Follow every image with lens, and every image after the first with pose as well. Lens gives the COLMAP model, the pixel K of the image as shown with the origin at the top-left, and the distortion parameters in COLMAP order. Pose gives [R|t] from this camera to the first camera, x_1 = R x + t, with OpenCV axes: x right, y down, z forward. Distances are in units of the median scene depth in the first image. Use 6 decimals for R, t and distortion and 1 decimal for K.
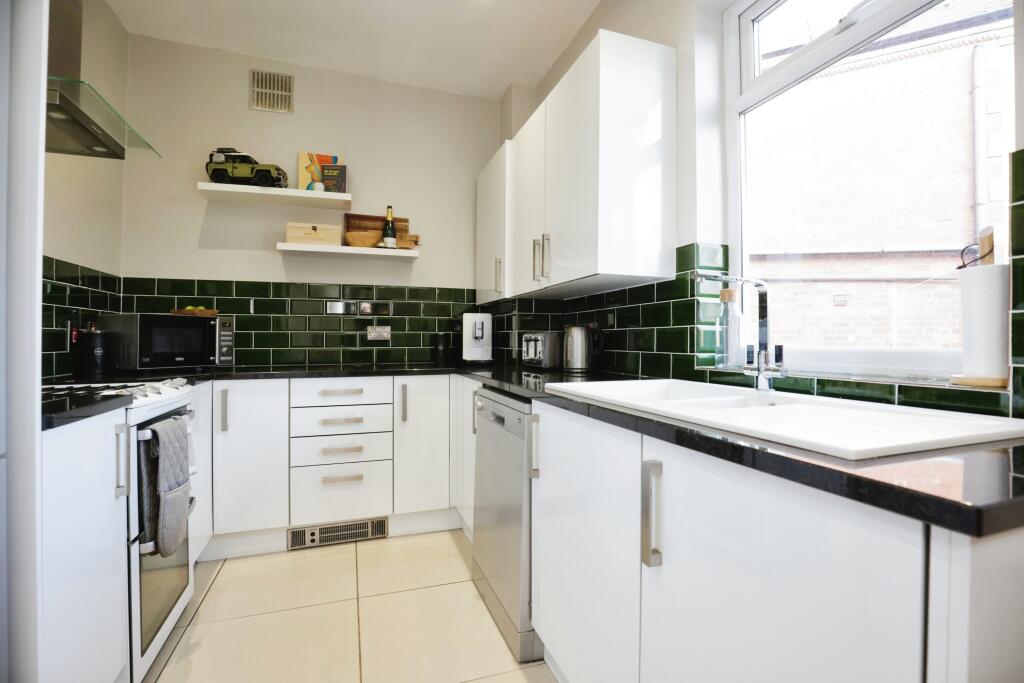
lens RADIAL K [[474.4, 0, 509.6], [0, 474.4, 347.9], [0, 0, 1]] dist [-0.042835, 0.009300]
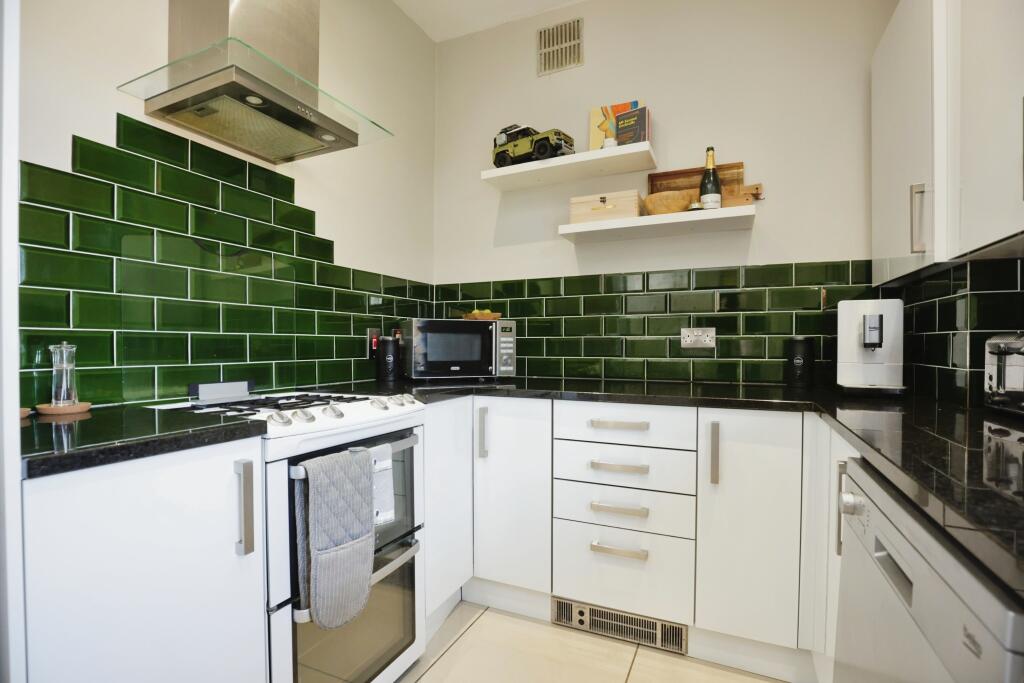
lens RADIAL K [[474.4, 0, 509.6], [0, 474.4, 347.9], [0, 0, 1]] dist [-0.042835, 0.009300]
pose [[0.716687, 0.006306, -0.697366, 0.006573], [-0.013091, 0.999905, -0.004412, -0.011535], [0.697272, 0.012291, 0.716701, 0.364363]]
